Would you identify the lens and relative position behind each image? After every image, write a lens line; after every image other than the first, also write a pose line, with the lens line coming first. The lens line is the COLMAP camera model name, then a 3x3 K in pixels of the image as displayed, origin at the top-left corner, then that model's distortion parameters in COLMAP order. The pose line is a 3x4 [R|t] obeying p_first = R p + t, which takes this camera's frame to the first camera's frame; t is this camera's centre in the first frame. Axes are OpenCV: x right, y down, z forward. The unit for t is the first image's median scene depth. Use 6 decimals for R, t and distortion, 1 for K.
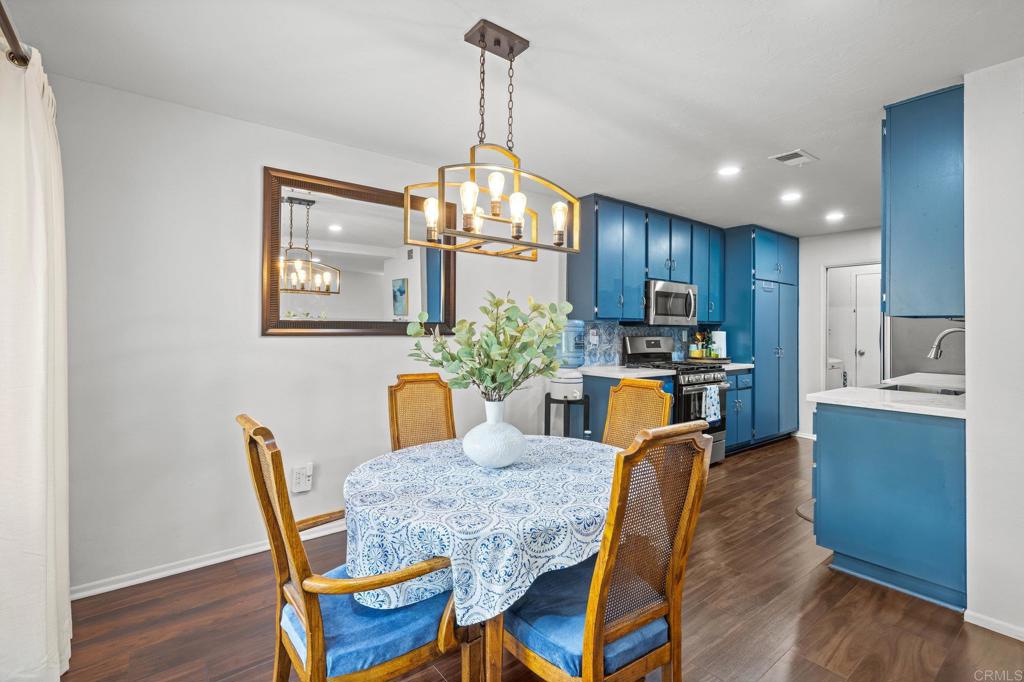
lens RADIAL K [[474.1, 0, 499.1], [0, 474.1, 325.7], [0, 0, 1]] dist [0.003330, -0.001023]
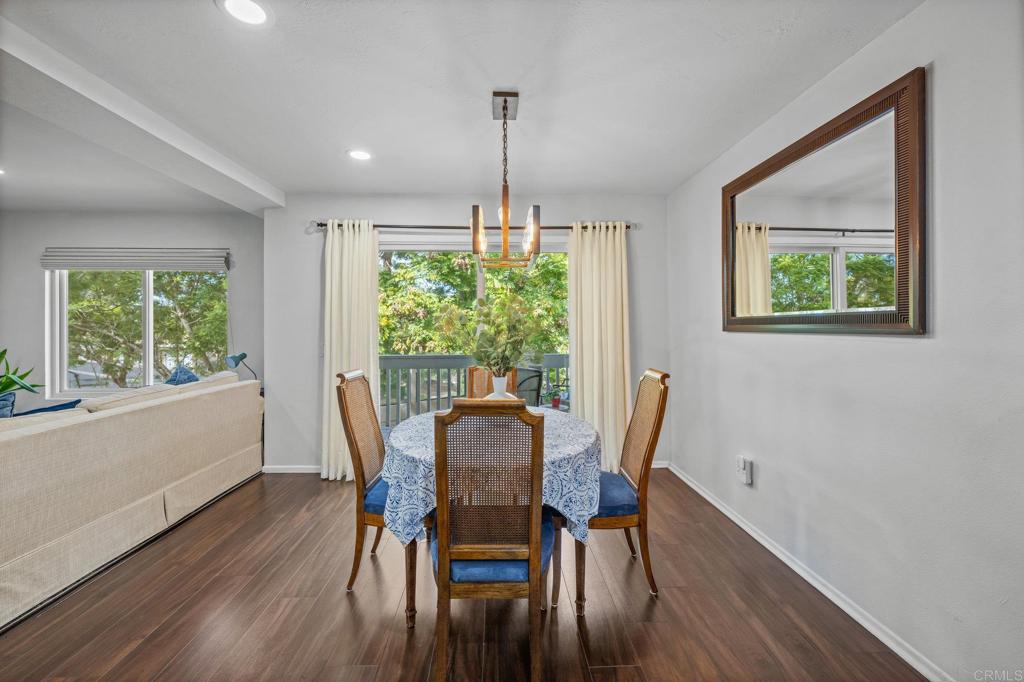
lens RADIAL K [[413.9, 0, 507.6], [0, 413.9, 334.6], [0, 0, 1]] dist [-0.000520, -0.000290]
pose [[-0.579033, 0.010307, -0.815239, 0.374584], [0.006172, 0.999947, 0.008259, 0.009610], [0.815281, -0.000249, -0.579066, 0.667511]]
